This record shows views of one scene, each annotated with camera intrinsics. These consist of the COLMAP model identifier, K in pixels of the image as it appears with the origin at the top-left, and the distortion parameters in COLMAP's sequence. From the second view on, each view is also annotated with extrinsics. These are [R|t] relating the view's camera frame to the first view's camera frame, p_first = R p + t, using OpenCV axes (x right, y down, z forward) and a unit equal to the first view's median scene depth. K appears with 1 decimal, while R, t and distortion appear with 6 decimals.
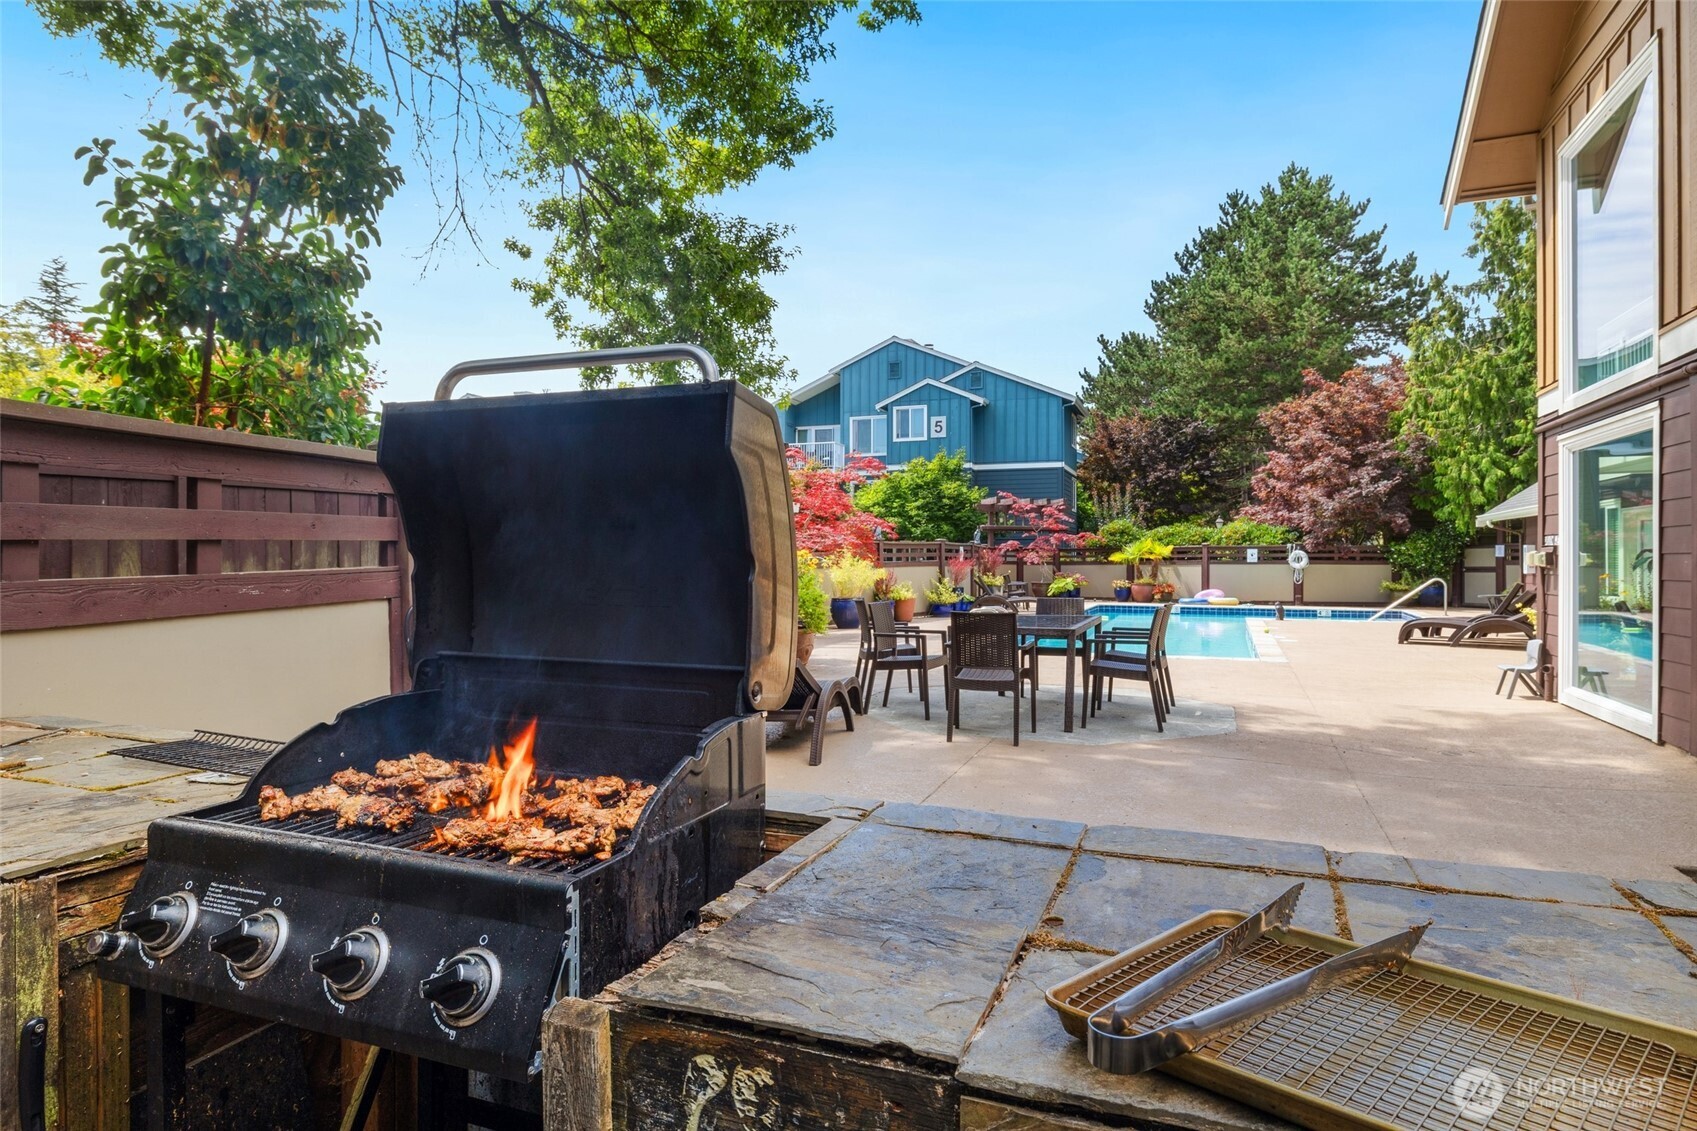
lens RADIAL K [[968.7, 0, 846.1], [0, 968.7, 566.6], [0, 0, 1]] dist [-0.001886, -0.002259]
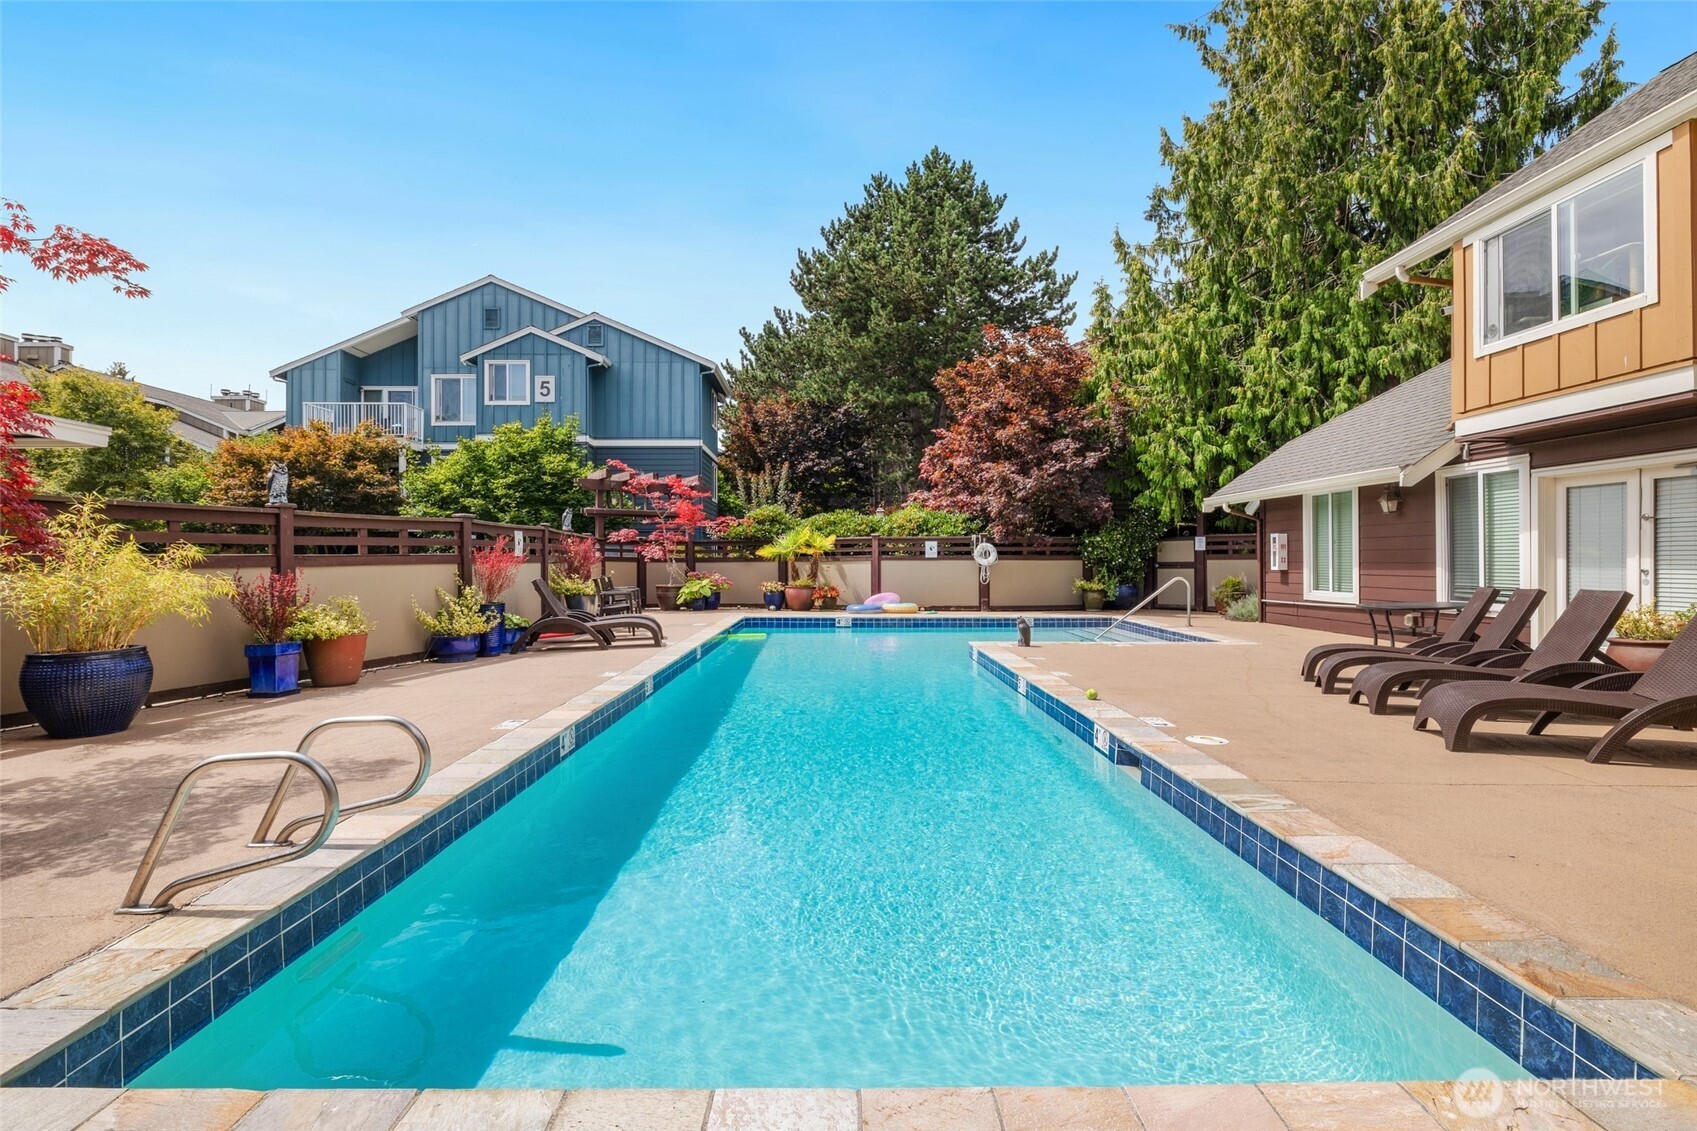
lens RADIAL K [[833.6, 0, 845.5], [0, 833.6, 561.2], [0, 0, 1]] dist [-0.001352, -0.000062]
pose [[0.928492, -0.002530, 0.371345, 0.088774], [0.004029, 0.999987, -0.003260, 0.000280], [-0.371332, 0.004523, 0.928489, 0.350407]]
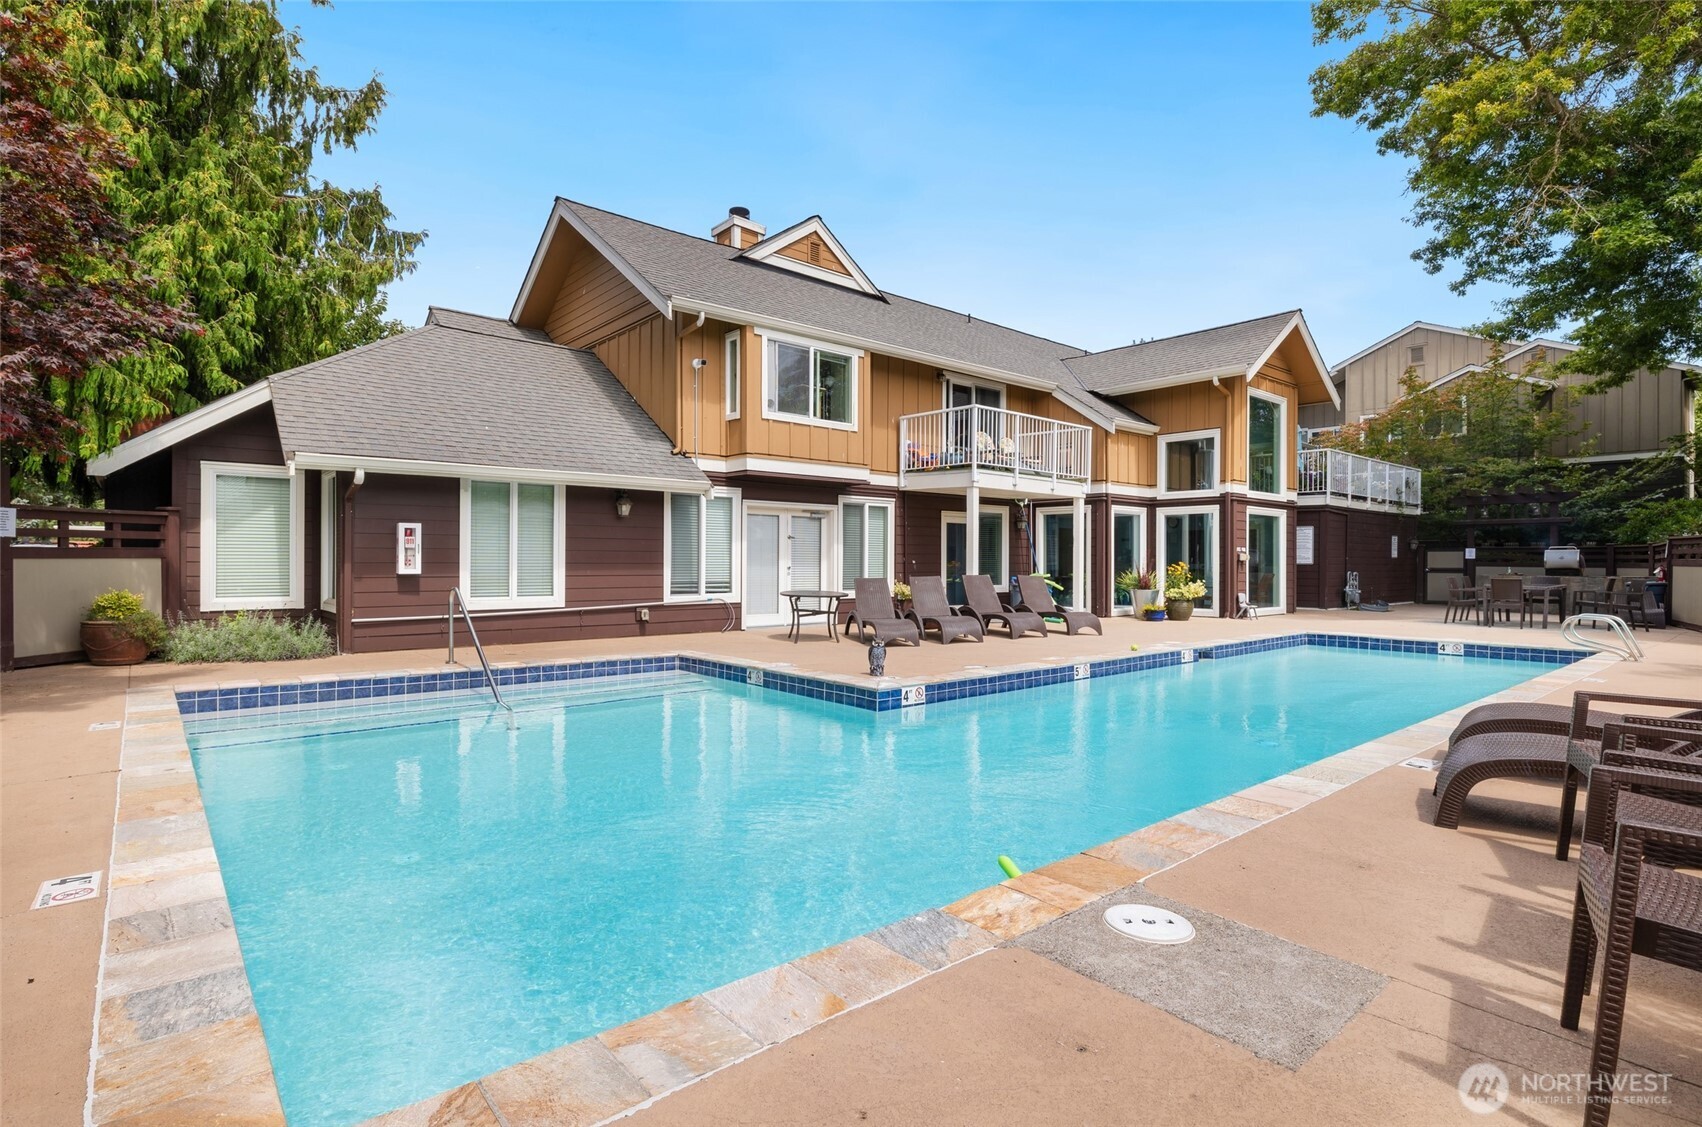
lens RADIAL K [[836.0, 0, 850.4], [0, 836.0, 564.9], [0, 0, 1]] dist [-0.001352, -0.000062]
pose [[-0.878341, 0.000029, 0.478035, 0.161325], [0.001758, 0.999993, 0.003170, 0.000496], [-0.478032, 0.003624, -0.878335, 0.848219]]
